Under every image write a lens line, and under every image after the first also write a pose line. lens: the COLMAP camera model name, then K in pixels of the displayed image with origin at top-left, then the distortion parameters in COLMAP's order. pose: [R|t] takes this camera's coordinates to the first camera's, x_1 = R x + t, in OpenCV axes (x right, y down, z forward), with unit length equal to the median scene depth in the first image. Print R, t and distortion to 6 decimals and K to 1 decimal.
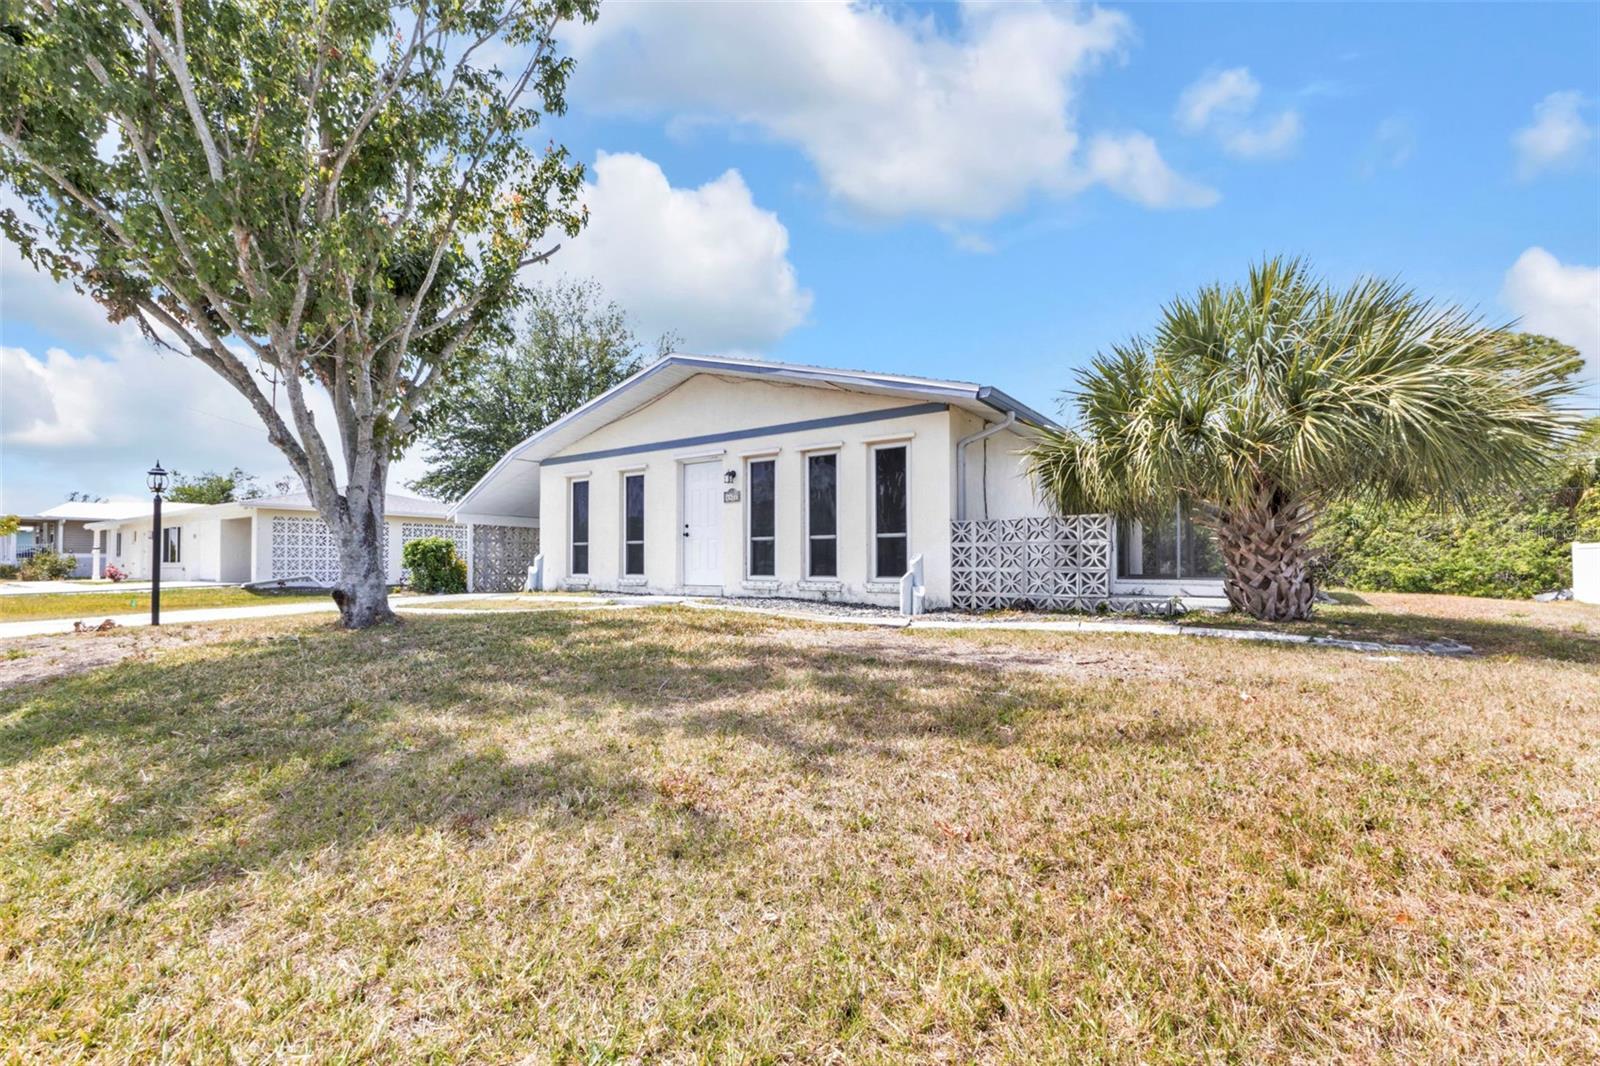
lens RADIAL K [[674.3, 0, 800.0], [0, 674.3, 533.0], [0, 0, 1]] dist [0.004724, 0.000132]
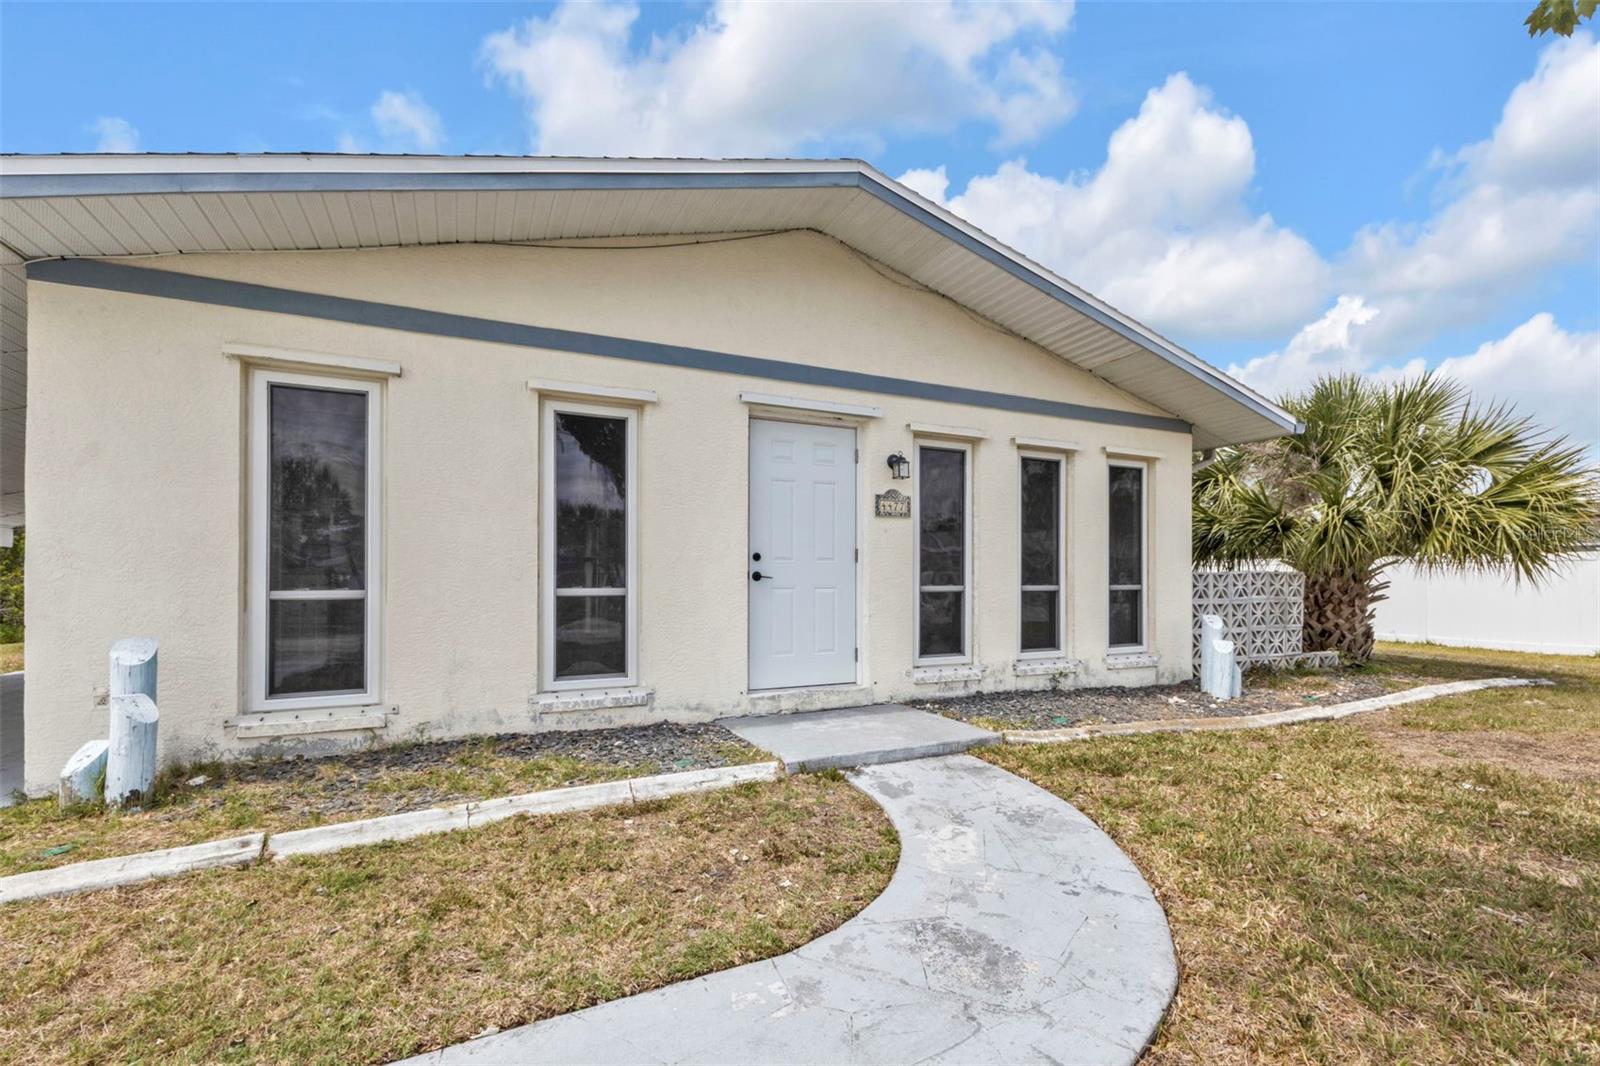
lens RADIAL K [[695.5, 0, 795.4], [0, 695.5, 572.0], [0, 0, 1]] dist [0.007726, -0.000933]
pose [[0.507750, 0.024717, 0.861150, -0.595204], [-0.028160, 0.999530, -0.012086, 0.004704], [-0.861044, -0.018113, 0.508208, 0.805553]]
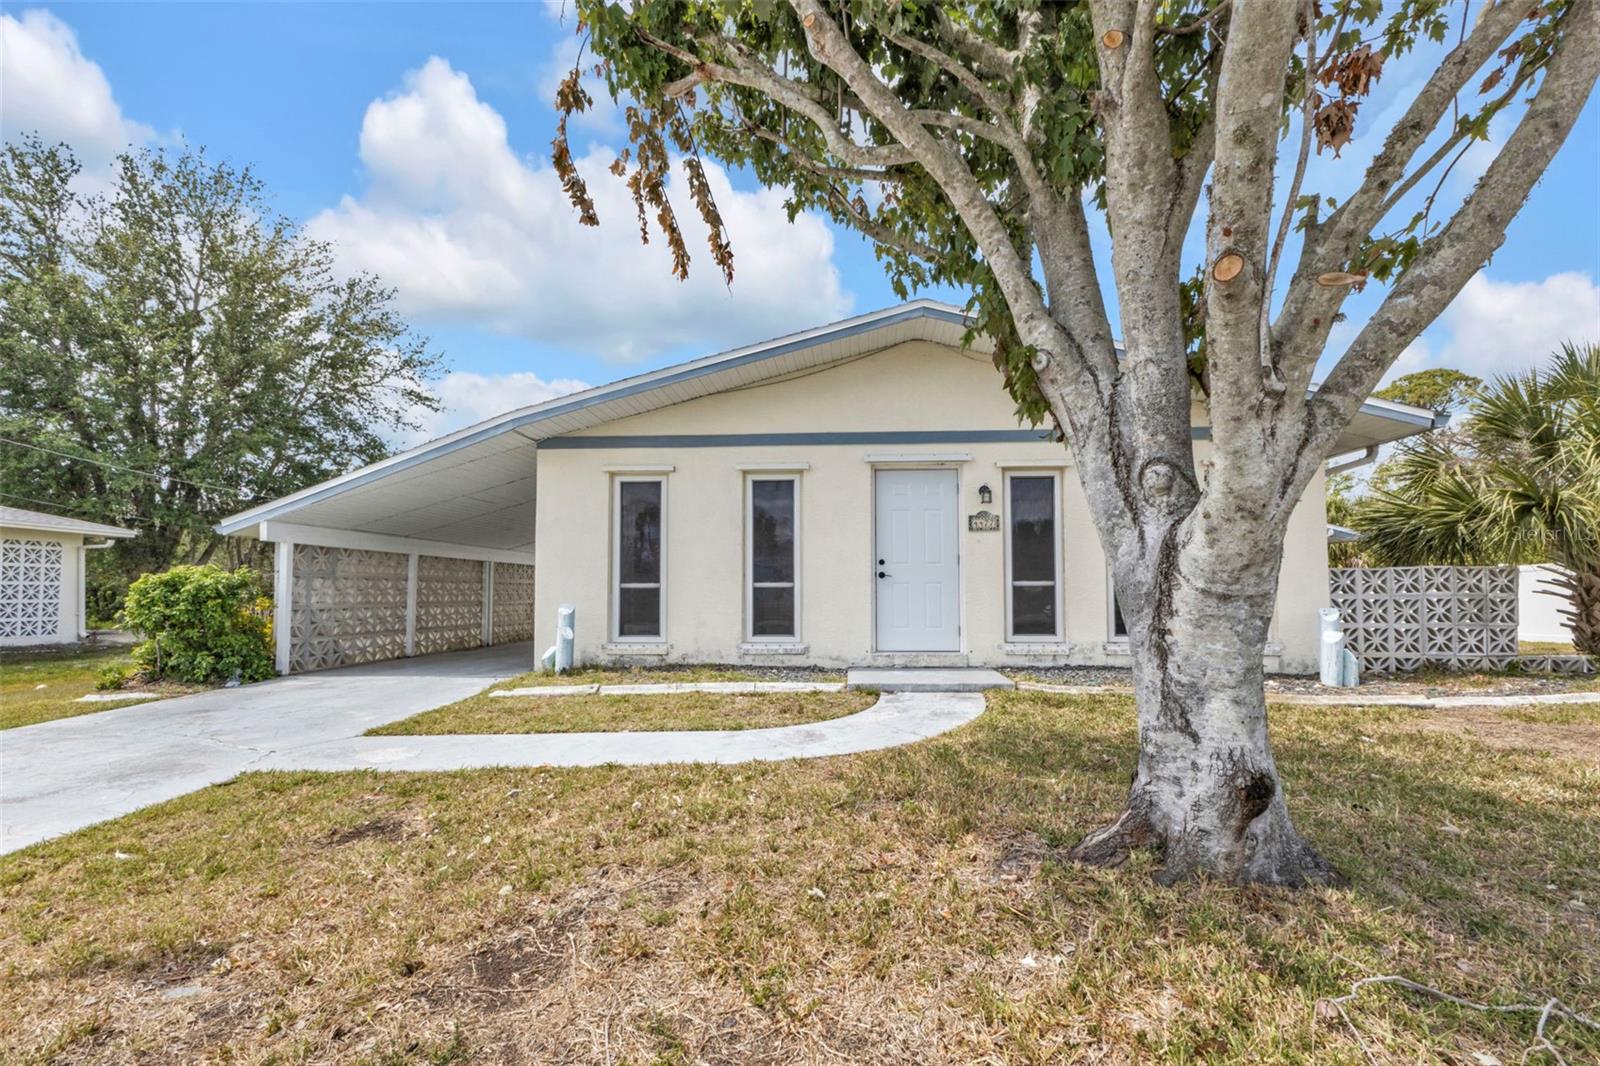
lens RADIAL K [[686.2, 0, 829.6], [0, 686.2, 563.2], [0, 0, 1]] dist [0.001892, 0.000087]
pose [[0.853932, 0.038161, 0.518983, -0.610289], [-0.023186, 0.999107, -0.035315, 0.017010], [-0.519867, 0.018124, 0.854055, 0.484123]]
